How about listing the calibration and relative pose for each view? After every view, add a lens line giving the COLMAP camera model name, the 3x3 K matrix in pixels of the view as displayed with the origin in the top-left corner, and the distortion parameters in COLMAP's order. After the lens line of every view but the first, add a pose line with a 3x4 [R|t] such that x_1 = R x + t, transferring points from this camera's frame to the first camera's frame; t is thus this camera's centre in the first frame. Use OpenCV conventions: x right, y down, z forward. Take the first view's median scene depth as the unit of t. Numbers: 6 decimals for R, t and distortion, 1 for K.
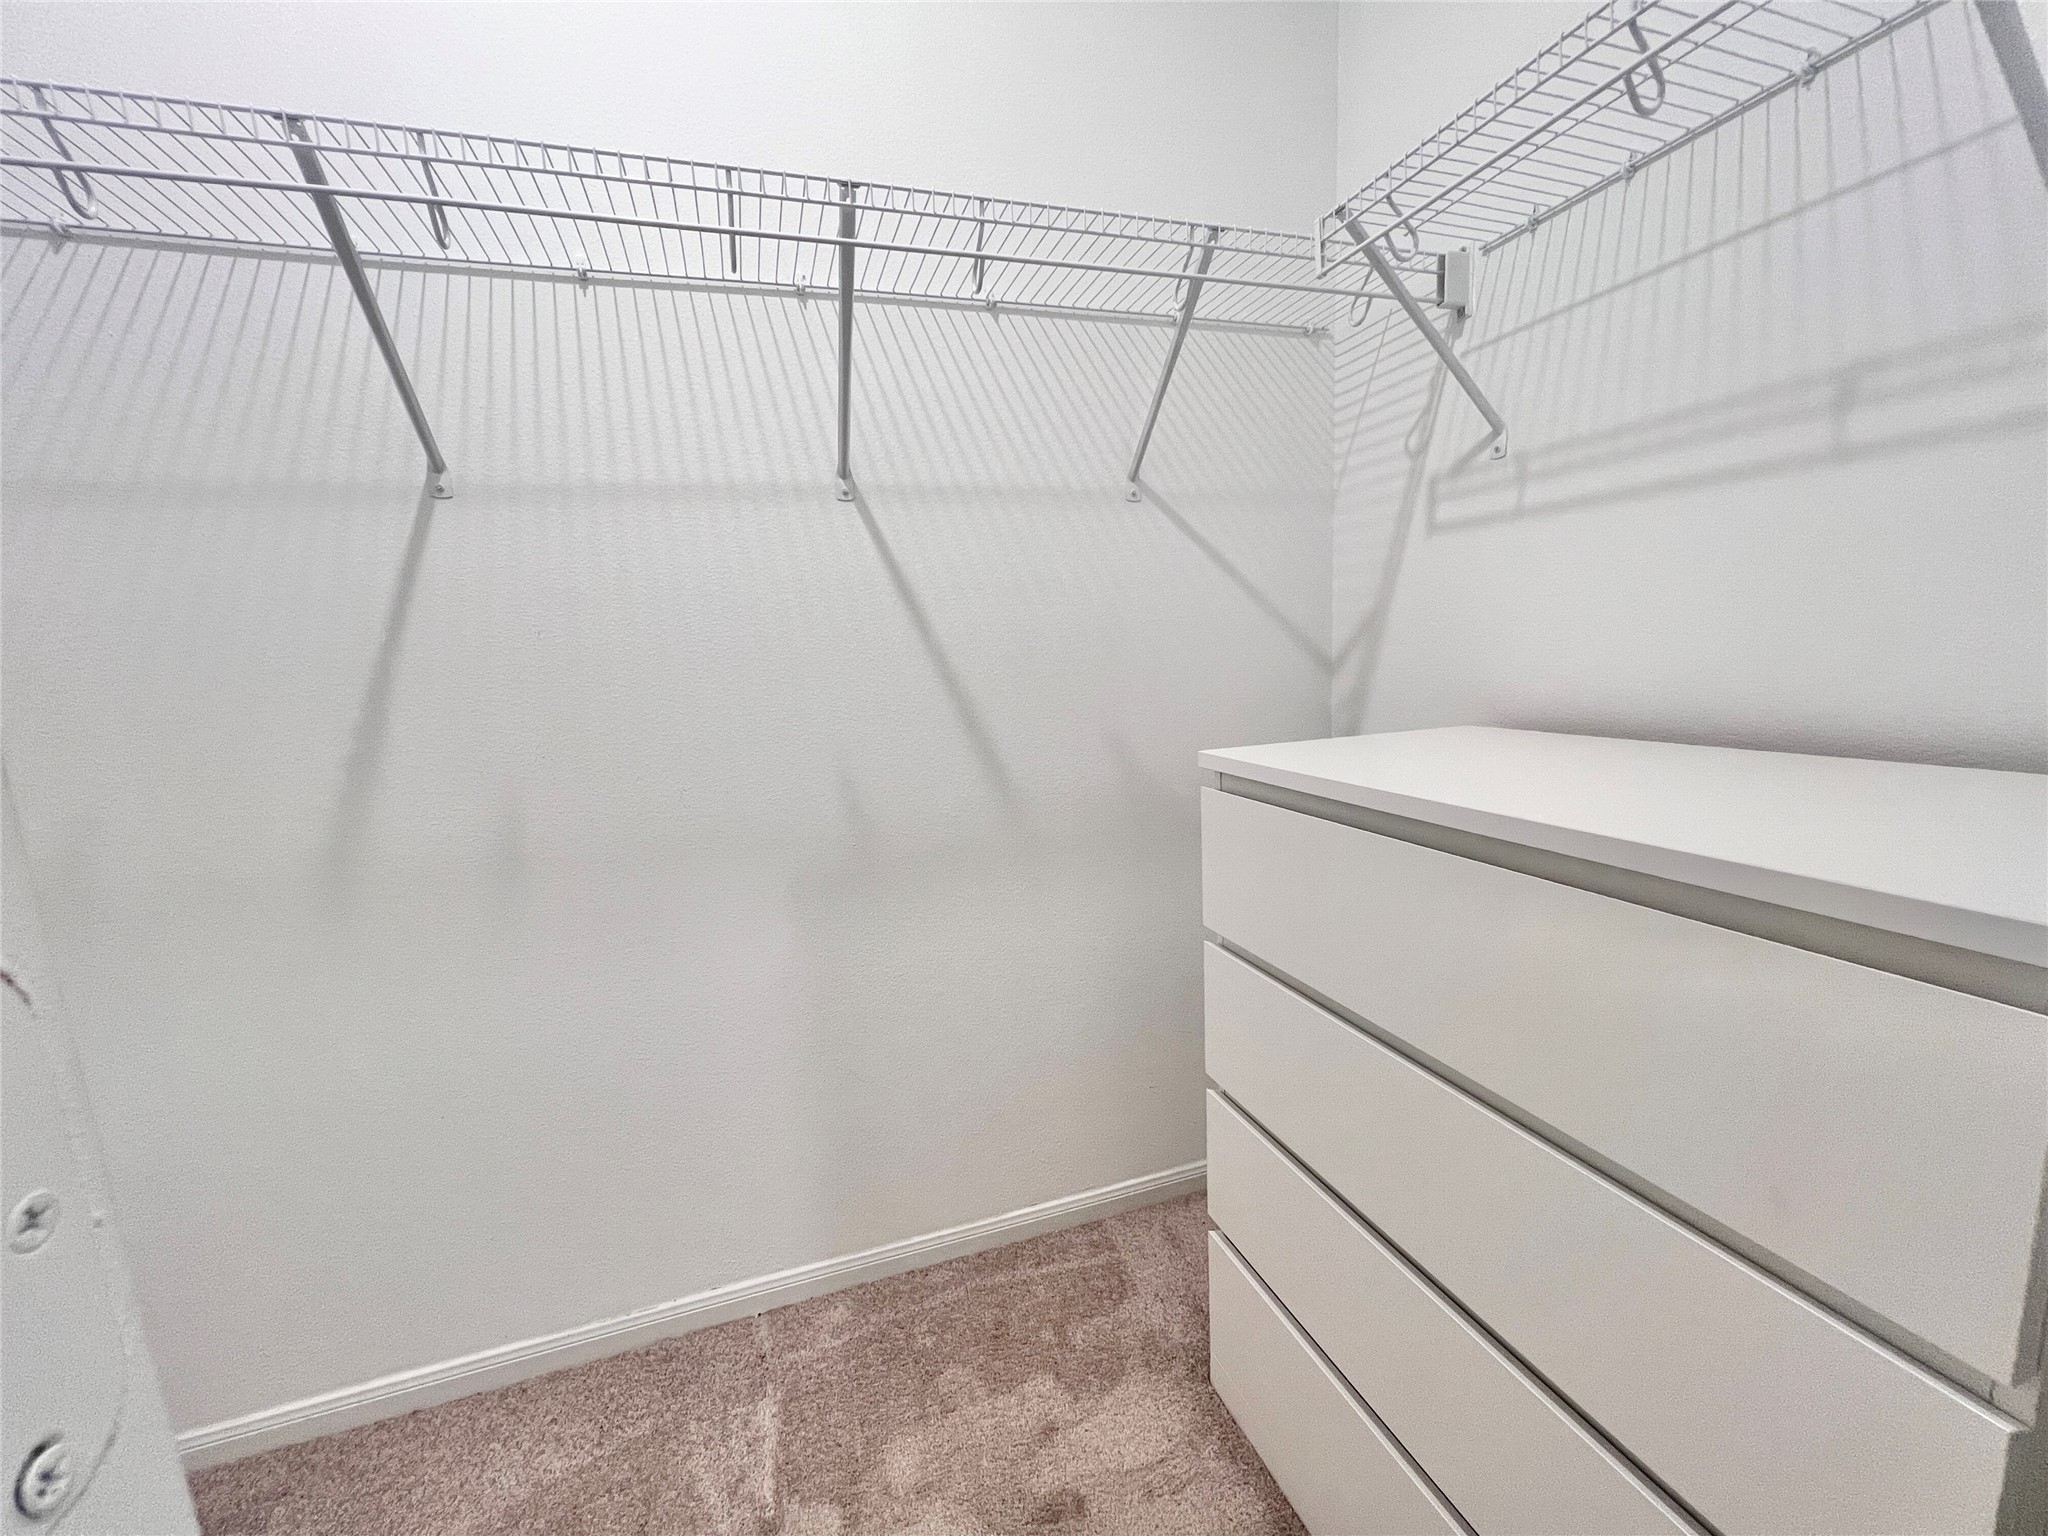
lens RADIAL K [[818.6, 0, 1025.1], [0, 818.6, 771.5], [0, 0, 1]] dist [-0.001875, 0.000168]
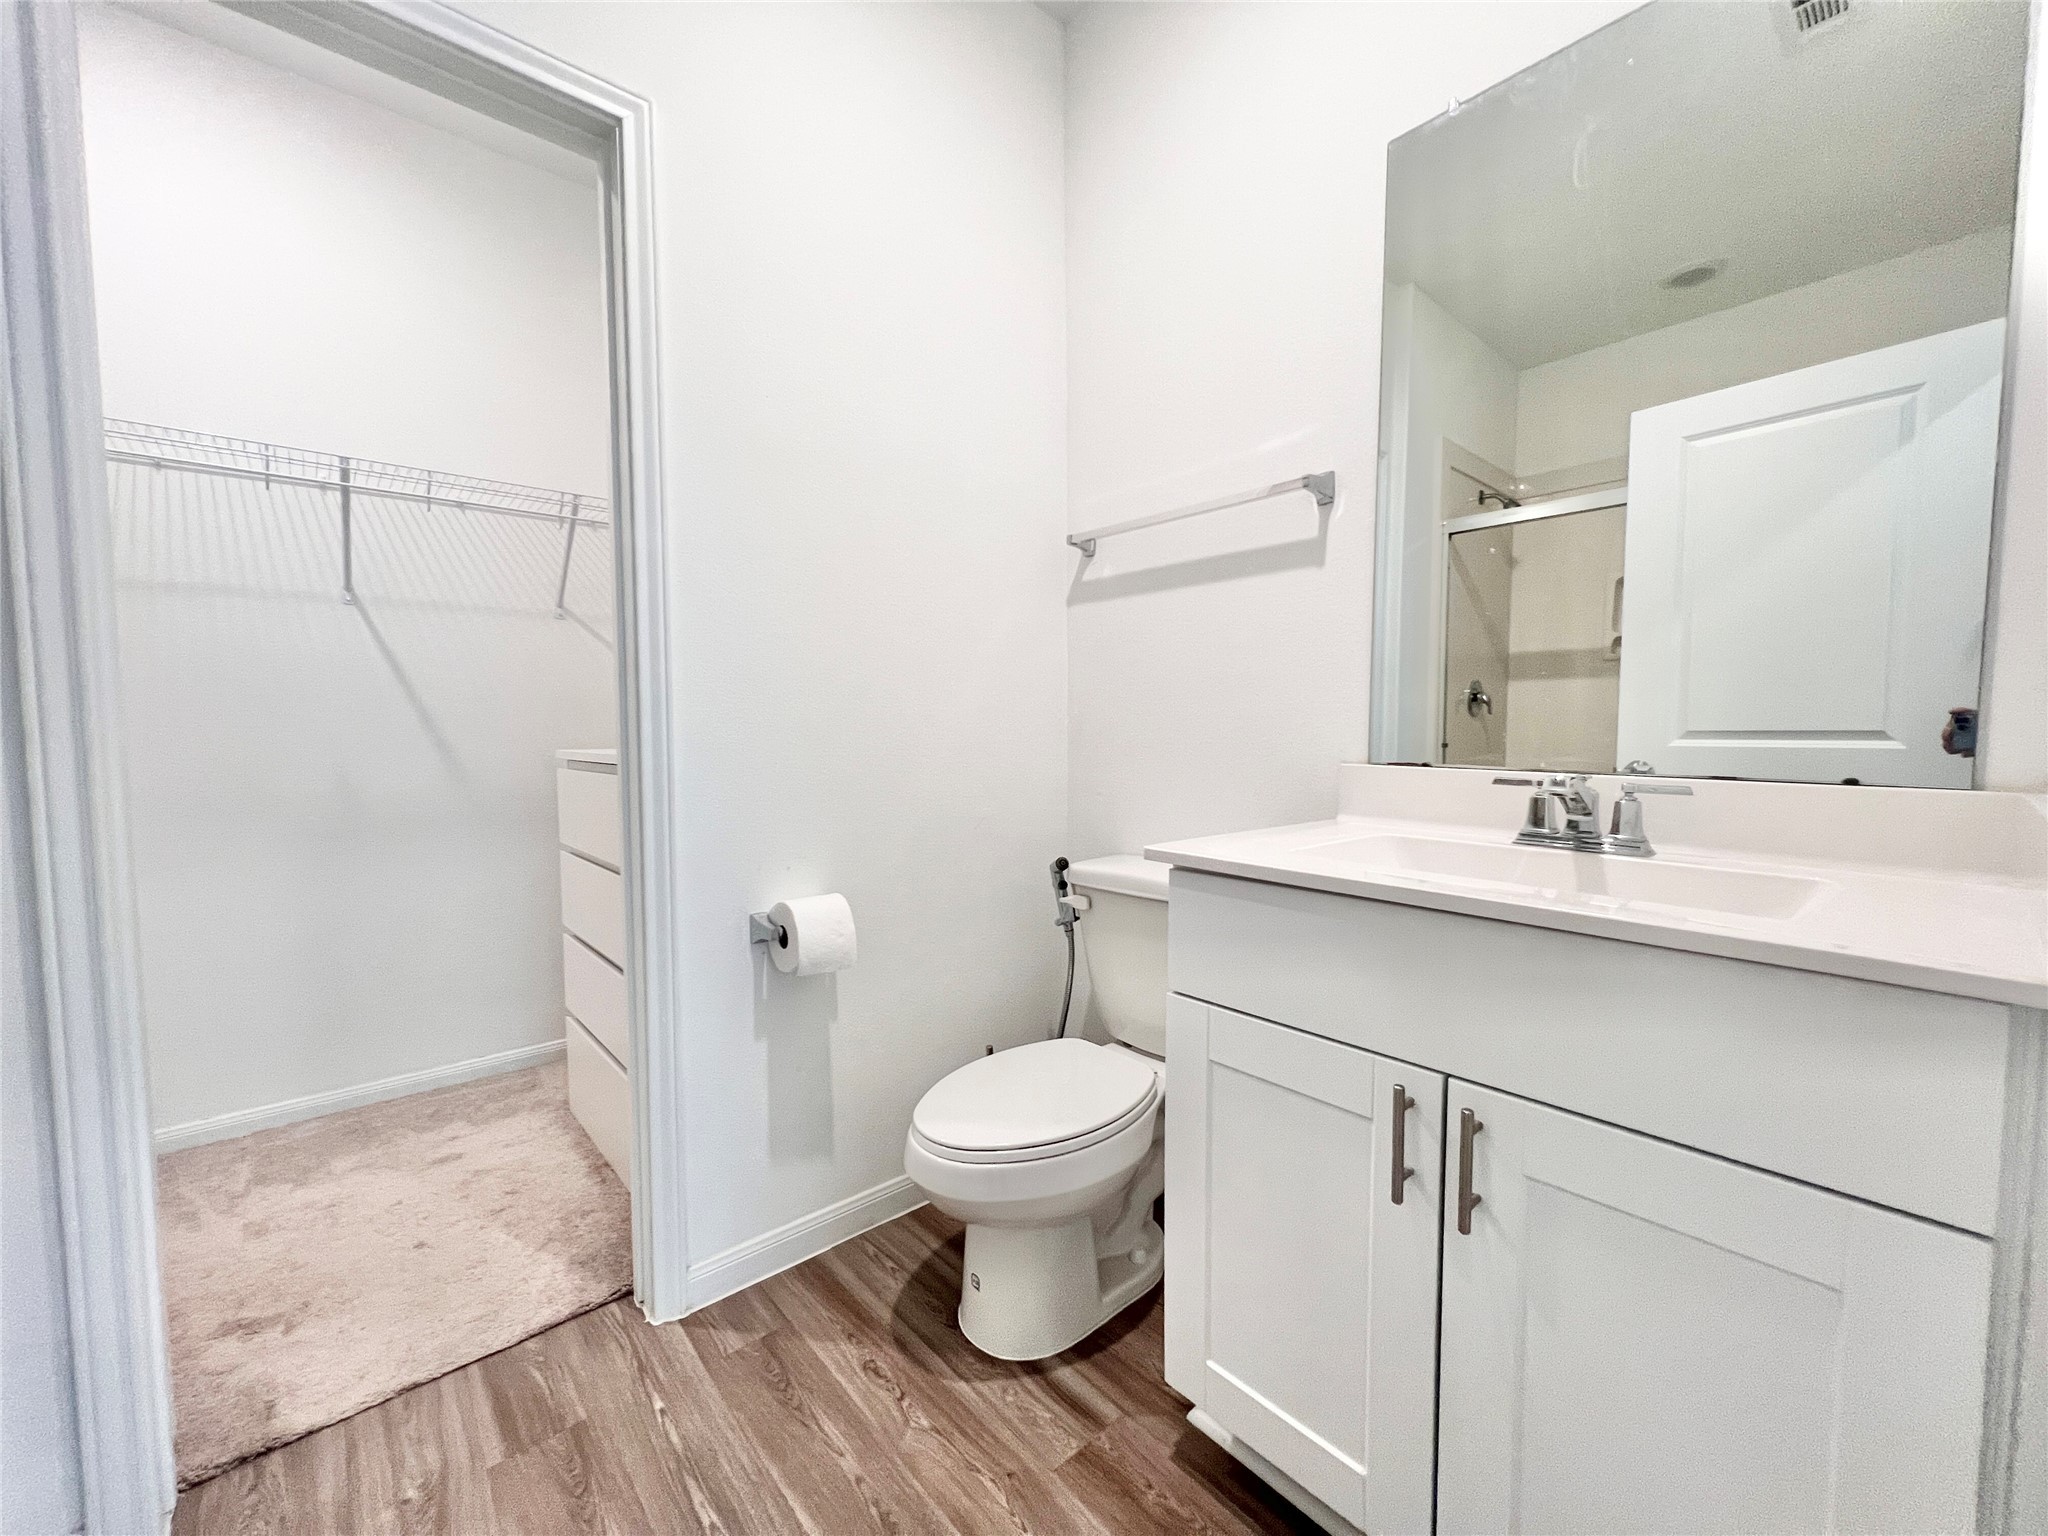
lens RADIAL K [[815.7, 0, 1020.7], [0, 815.7, 766.3], [0, 0, 1]] dist [0.002518, -0.000032]
pose [[0.922683, 0.022586, 0.384898, 0.429340], [0.019543, 0.994260, -0.105191, 0.211024], [-0.385065, 0.104580, 0.916945, -1.072753]]
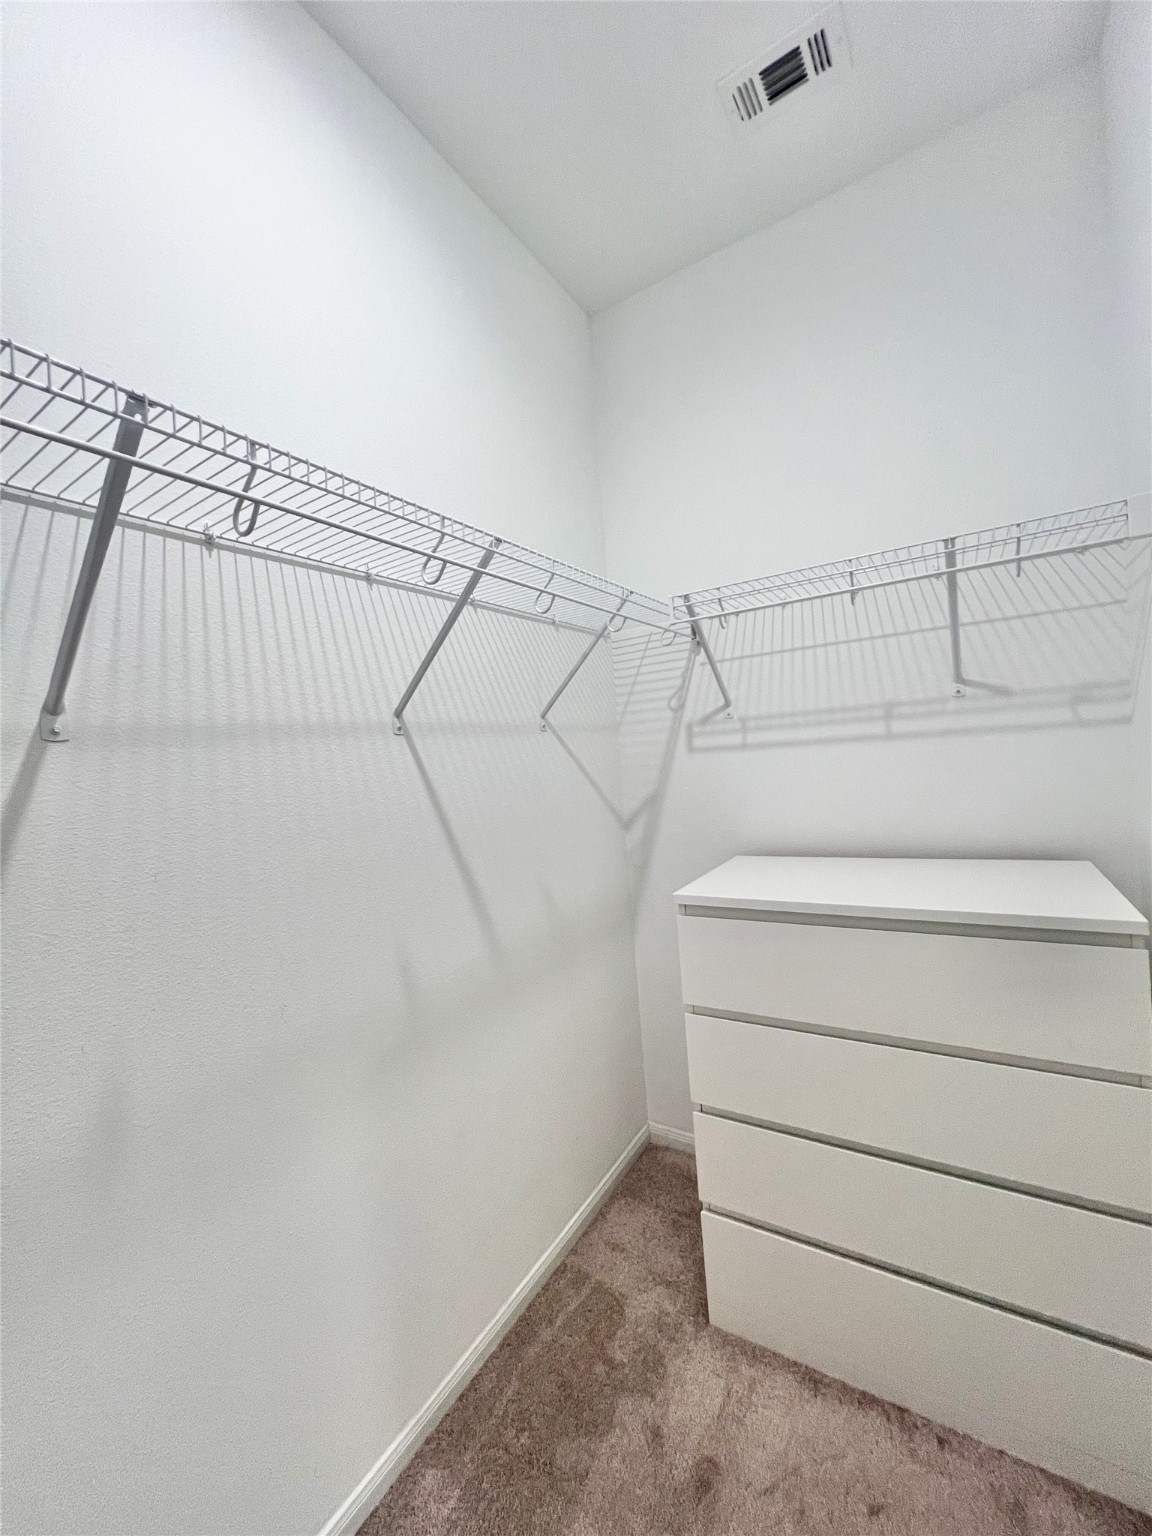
lens RADIAL K [[614.0, 0, 571.0], [0, 614.0, 768.7], [0, 0, 1]] dist [-0.001875, 0.000168]
pose [[0.775227, -0.027986, 0.631062, -0.627015], [0.136996, 0.982689, -0.124714, -0.128943], [-0.616648, 0.183134, 0.765642, 0.126516]]
